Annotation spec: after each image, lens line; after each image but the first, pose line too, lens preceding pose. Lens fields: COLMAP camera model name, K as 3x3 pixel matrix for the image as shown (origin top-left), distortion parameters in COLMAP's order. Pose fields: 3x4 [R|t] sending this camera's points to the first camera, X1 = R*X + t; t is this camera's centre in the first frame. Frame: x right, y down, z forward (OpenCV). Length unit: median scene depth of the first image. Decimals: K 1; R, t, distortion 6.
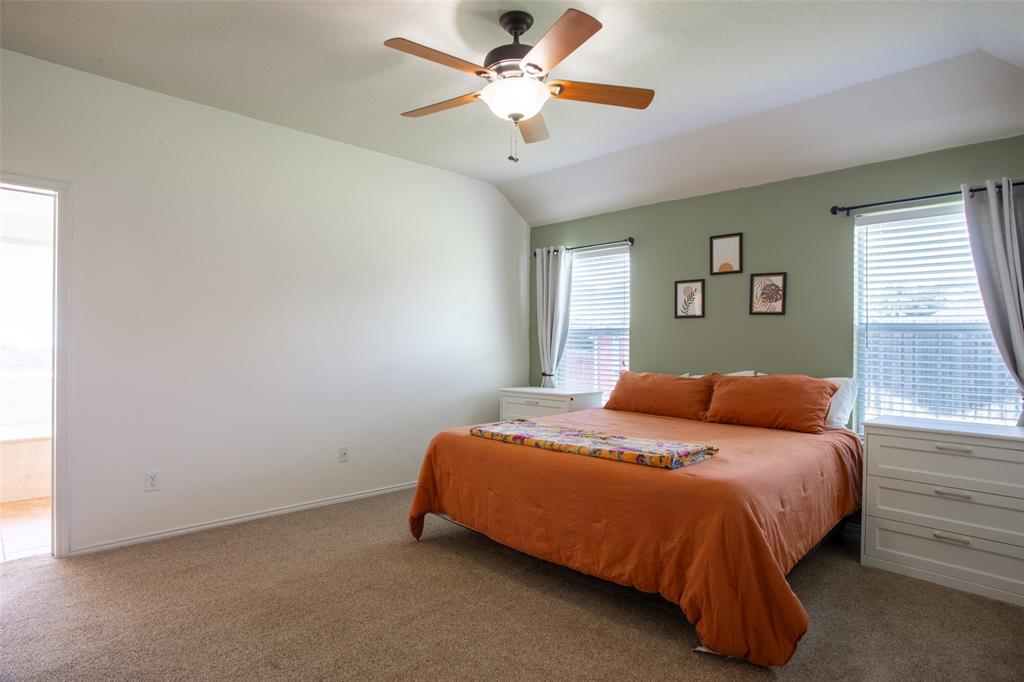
lens RADIAL K [[553.2, 0, 512.0], [0, 553.2, 341.0], [0, 0, 1]] dist [-0.074889, 0.036434]
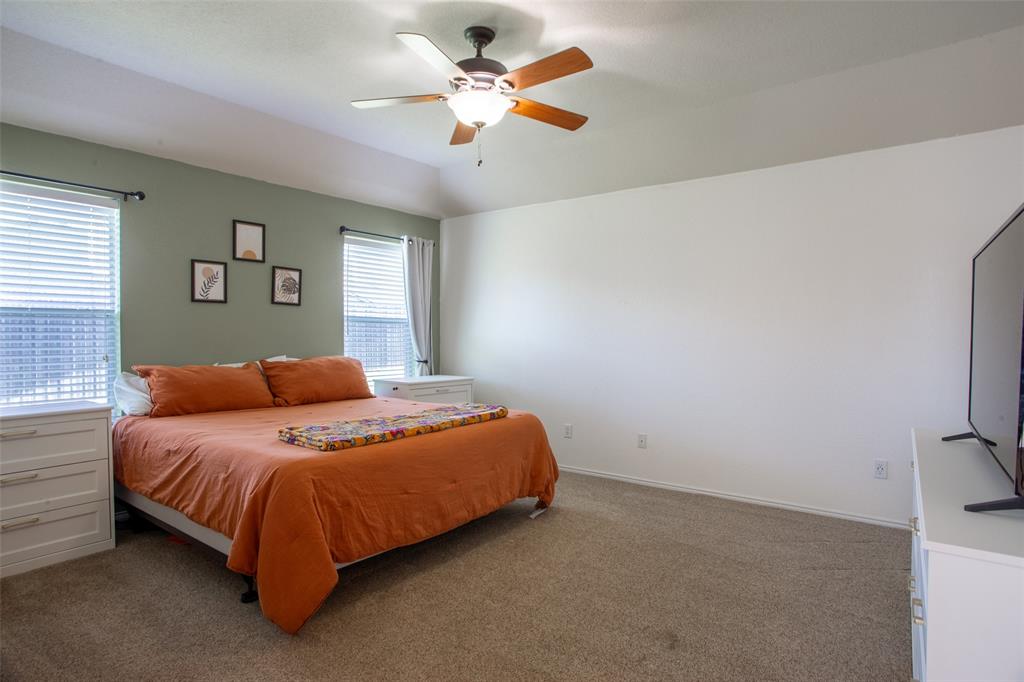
lens RADIAL K [[553.2, 0, 512.0], [0, 553.2, 341.0], [0, 0, 1]] dist [-0.074889, 0.036434]
pose [[-0.137864, -0.021426, 0.990219, -0.687128], [-0.007157, 0.999761, 0.020636, -0.000891], [-0.990425, -0.004242, -0.137985, 0.683312]]
